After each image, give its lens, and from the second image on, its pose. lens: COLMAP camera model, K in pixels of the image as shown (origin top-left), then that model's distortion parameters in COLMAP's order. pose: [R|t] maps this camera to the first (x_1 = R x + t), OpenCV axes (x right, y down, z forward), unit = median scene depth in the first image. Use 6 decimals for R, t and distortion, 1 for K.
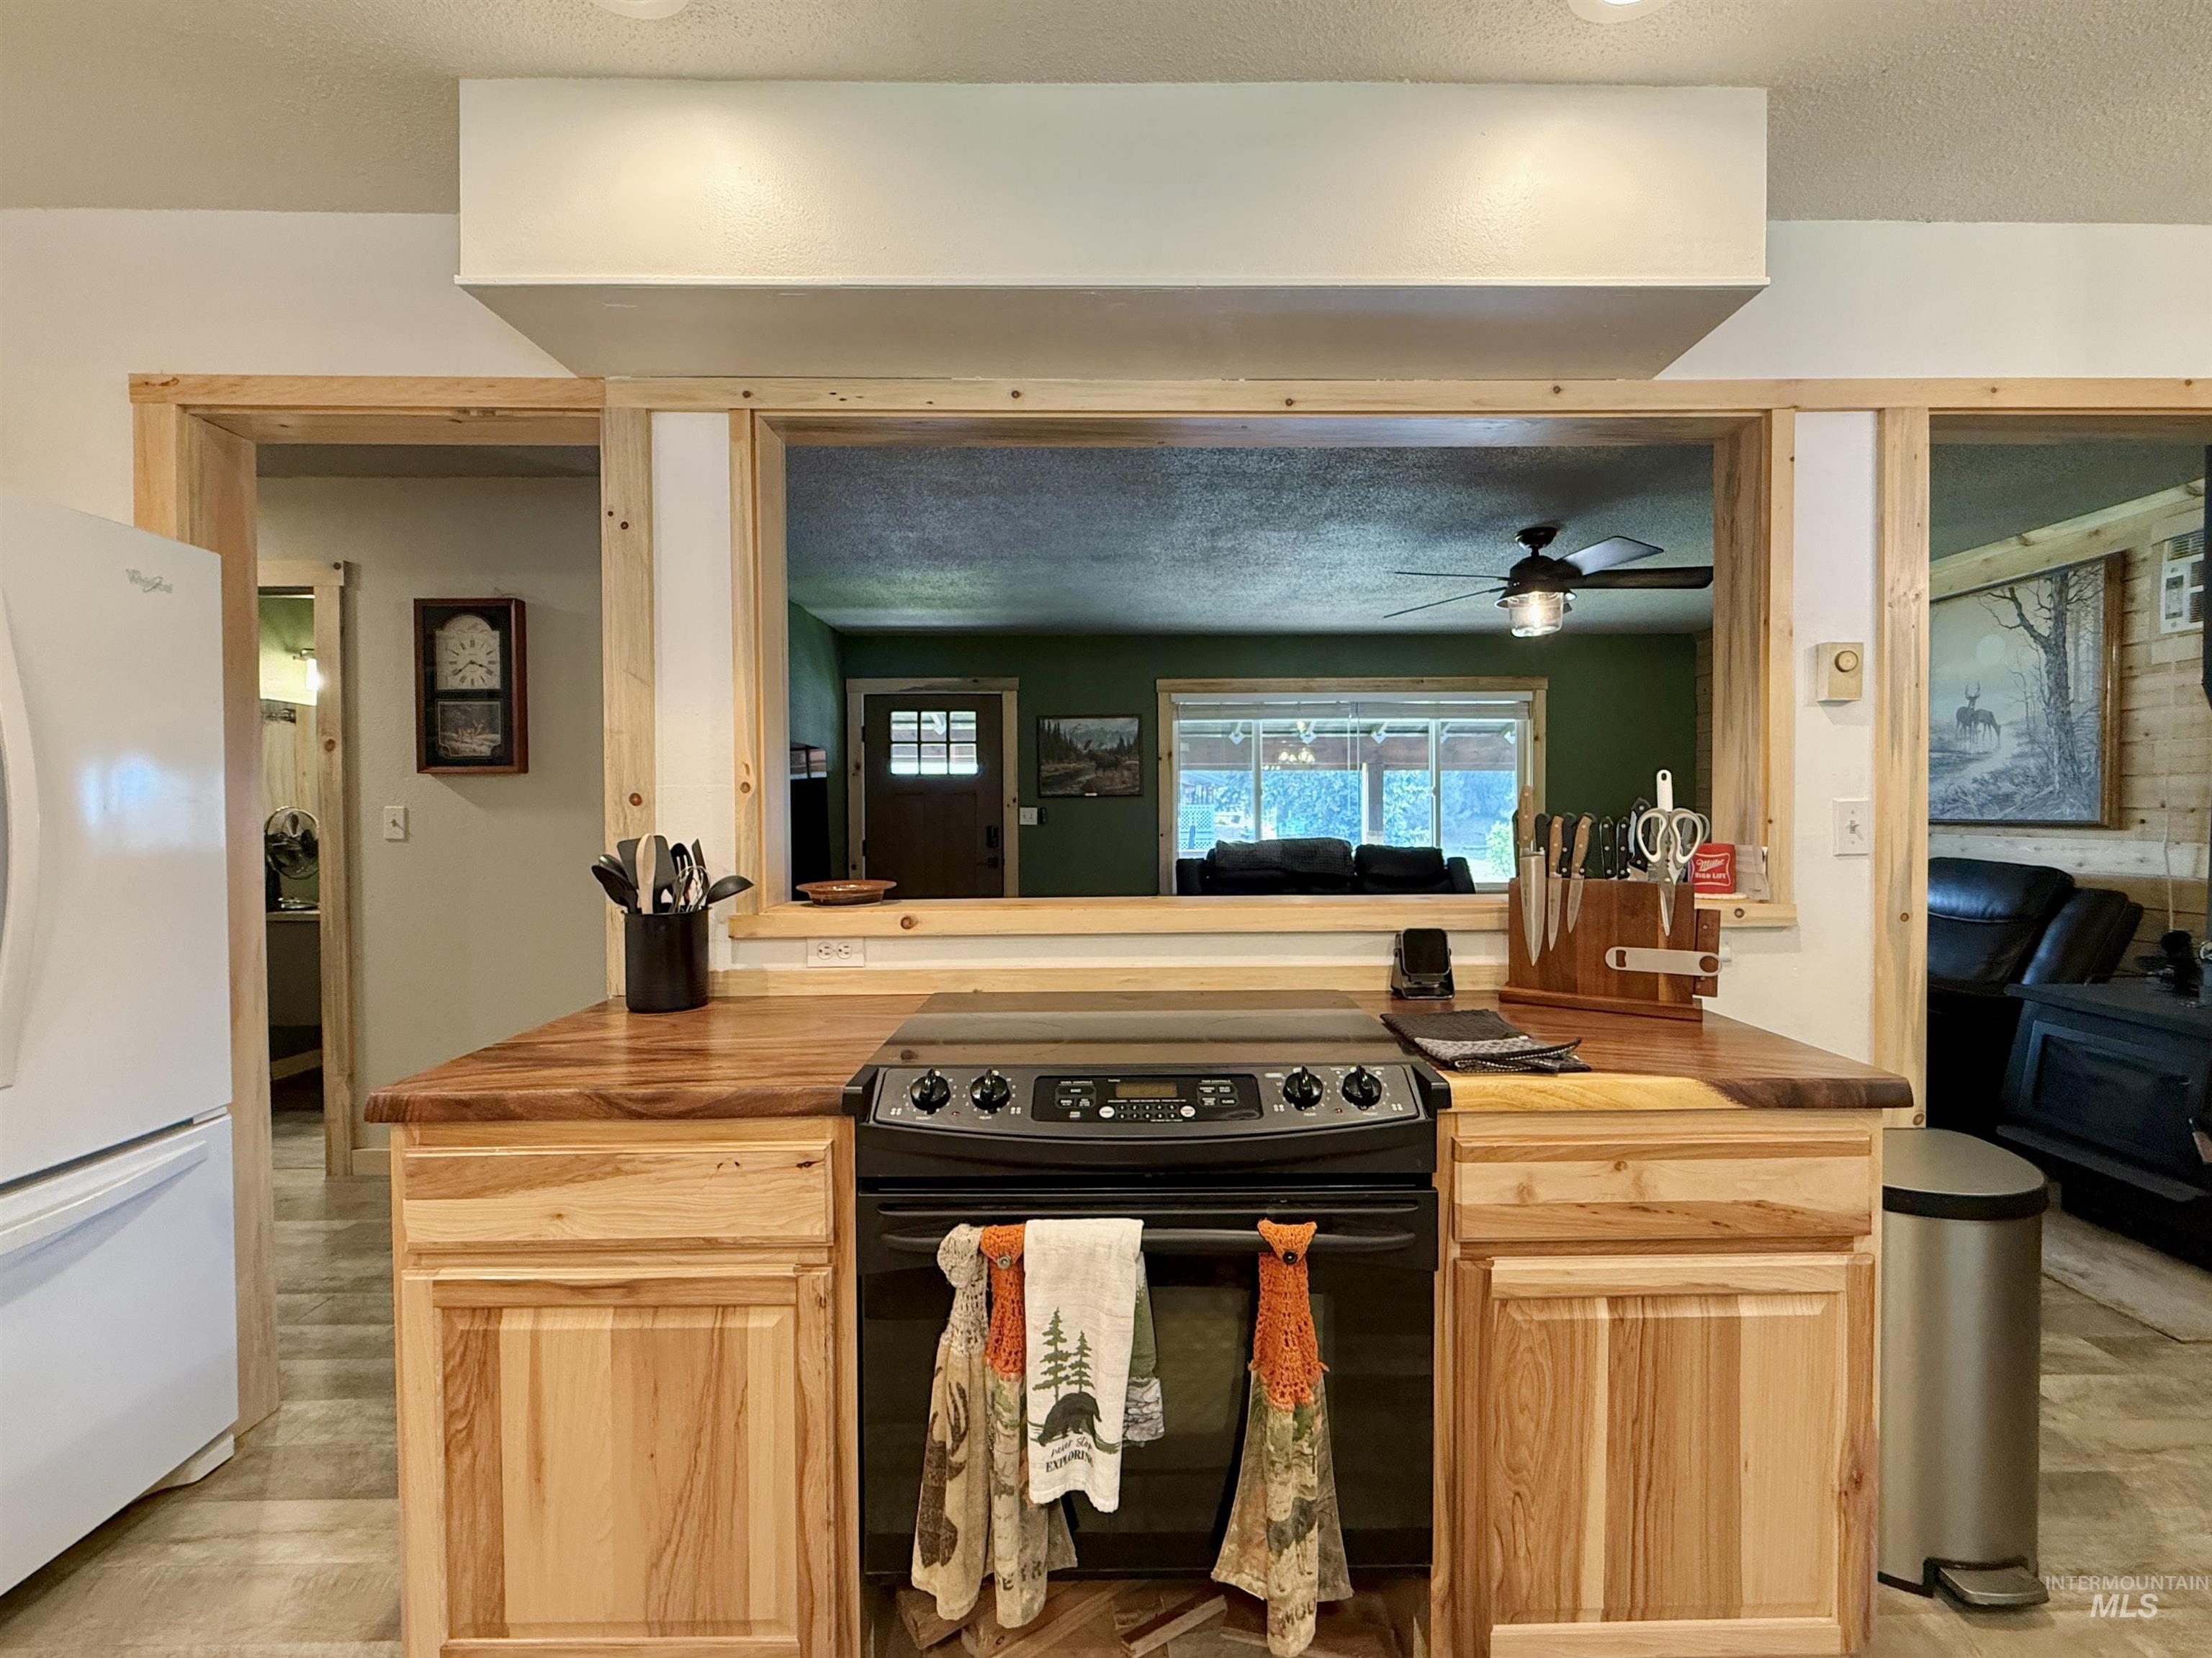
lens RADIAL K [[925.9, 0, 1144.8], [0, 925.9, 824.9], [0, 0, 1]] dist [-0.000045, 0.000032]
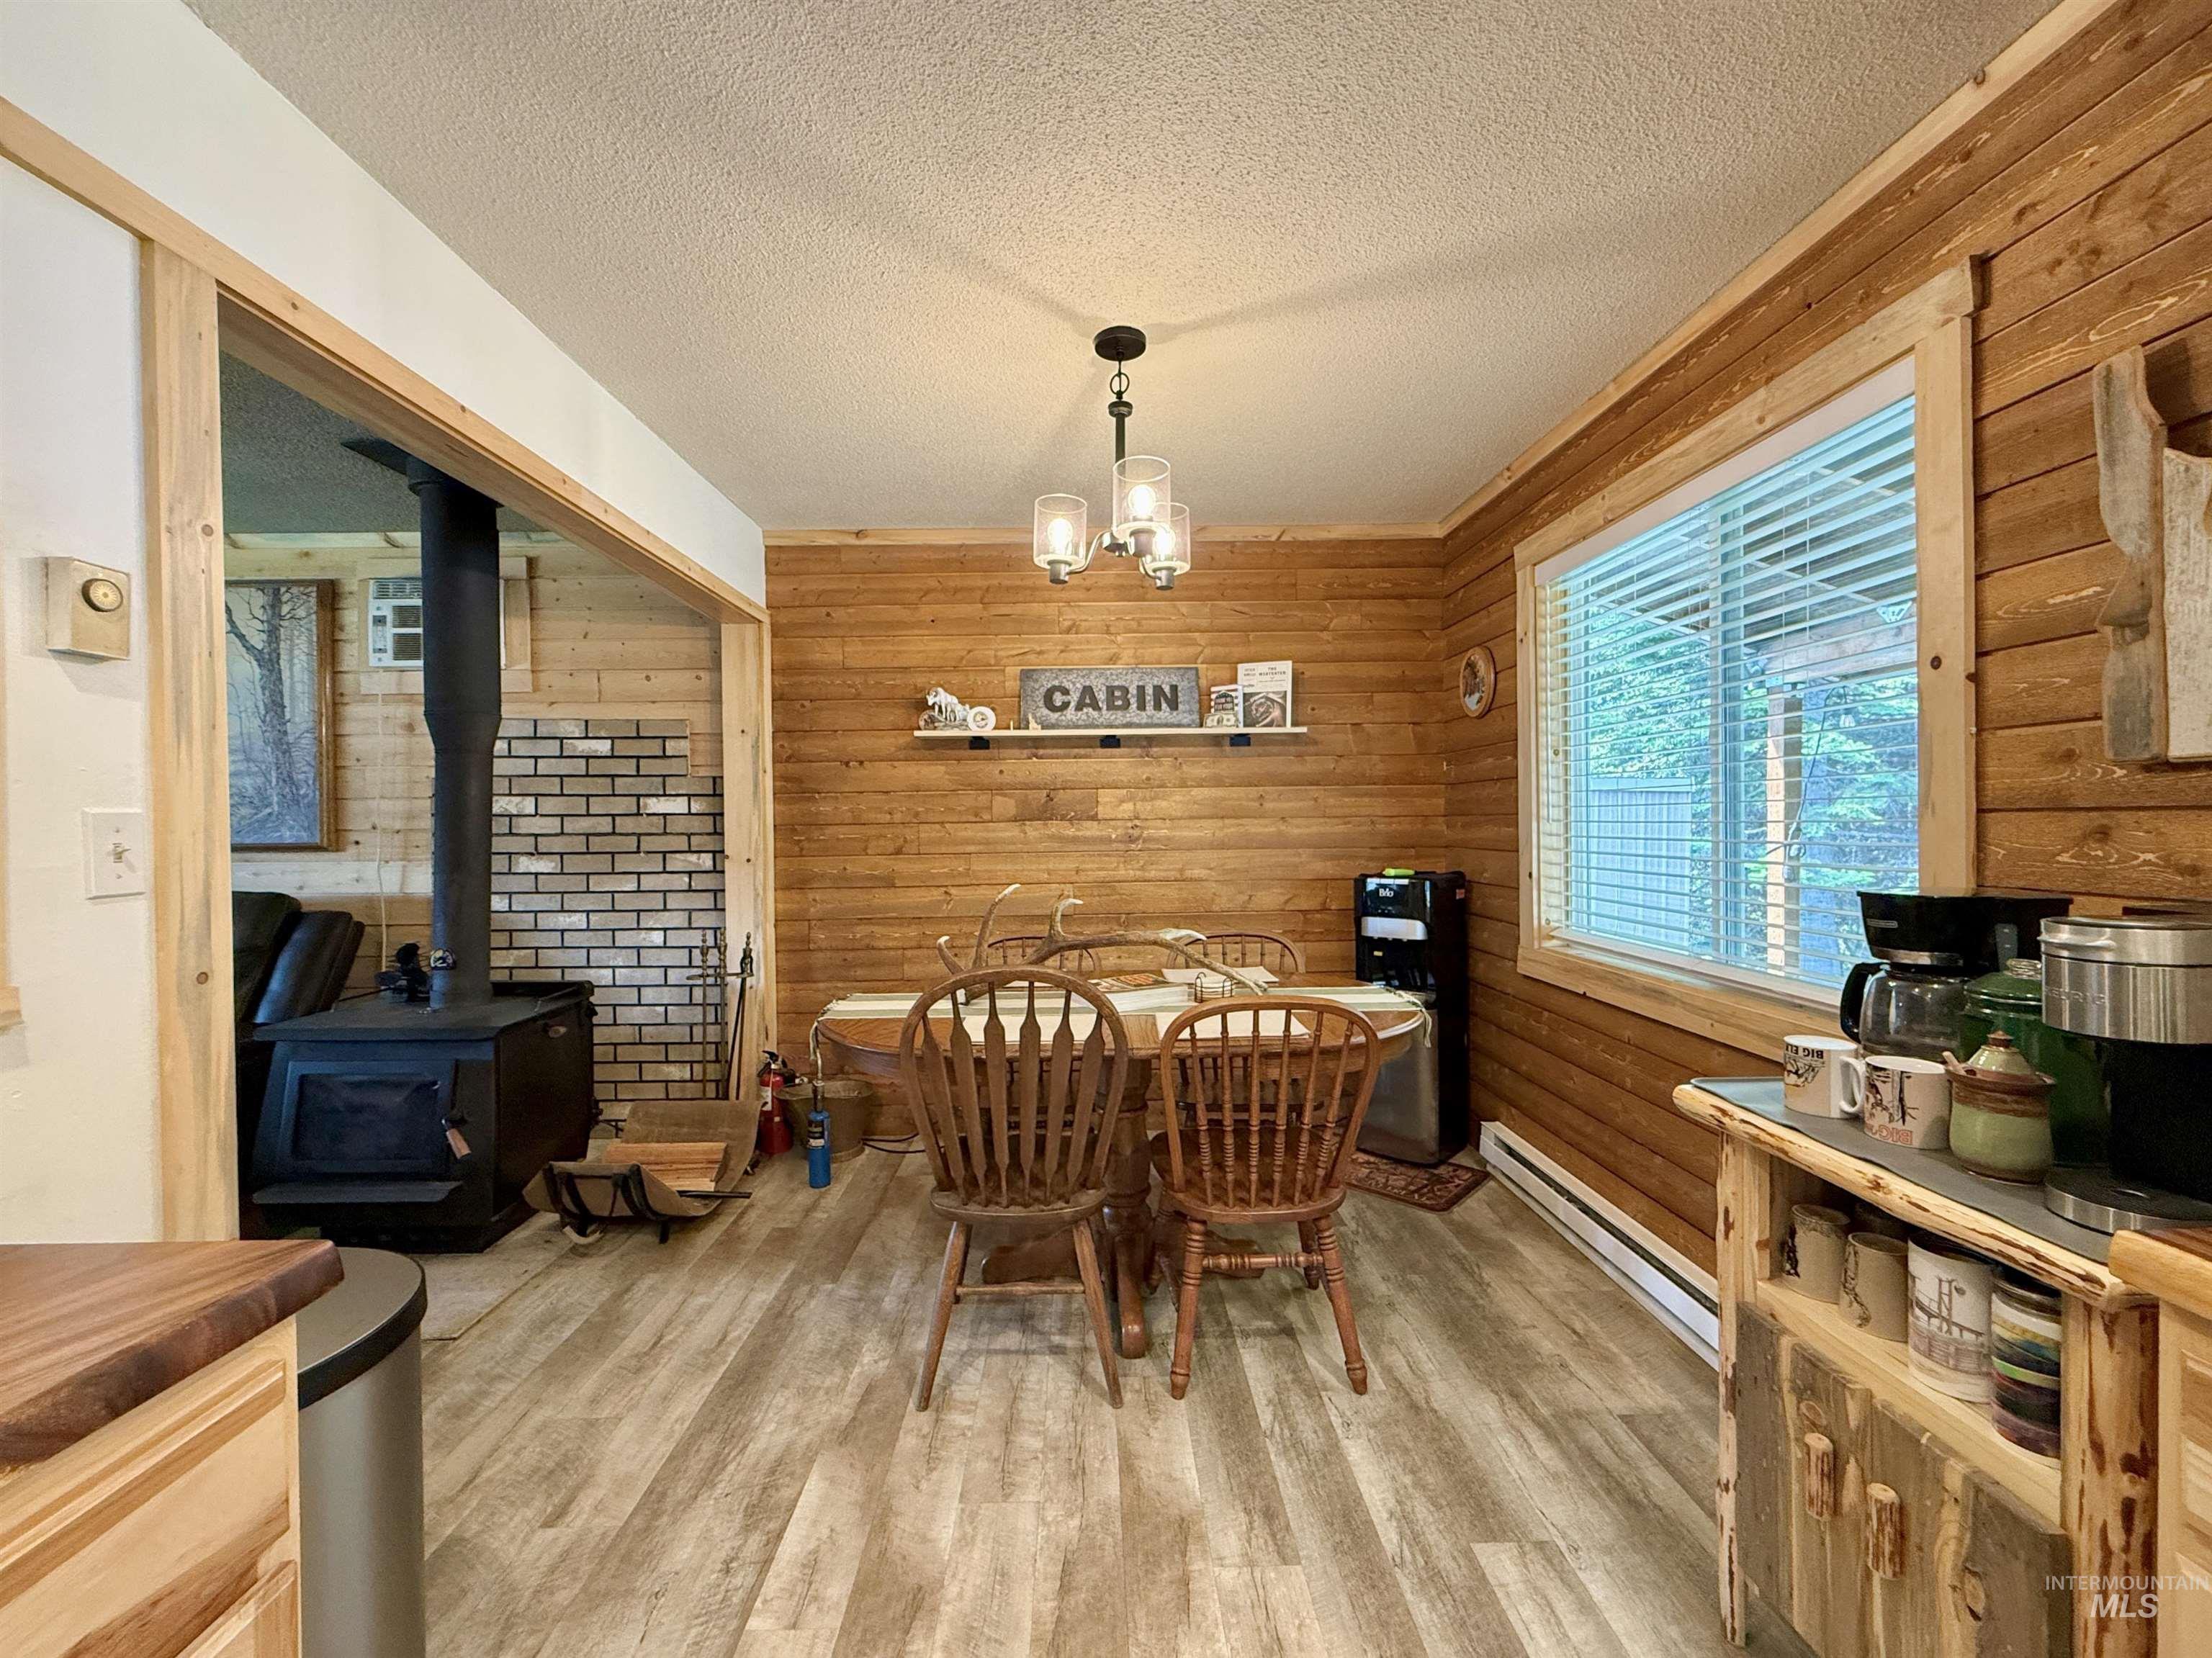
lens RADIAL K [[902.4, 0, 1078.4], [0, 902.4, 832.6], [0, 0, 1]] dist [-0.001025, 0.000184]
pose [[0.021232, -0.004915, 0.999762, 0.070069], [0.025786, 0.999658, 0.004367, 0.001260], [-0.999442, 0.025687, 0.021352, 0.150781]]
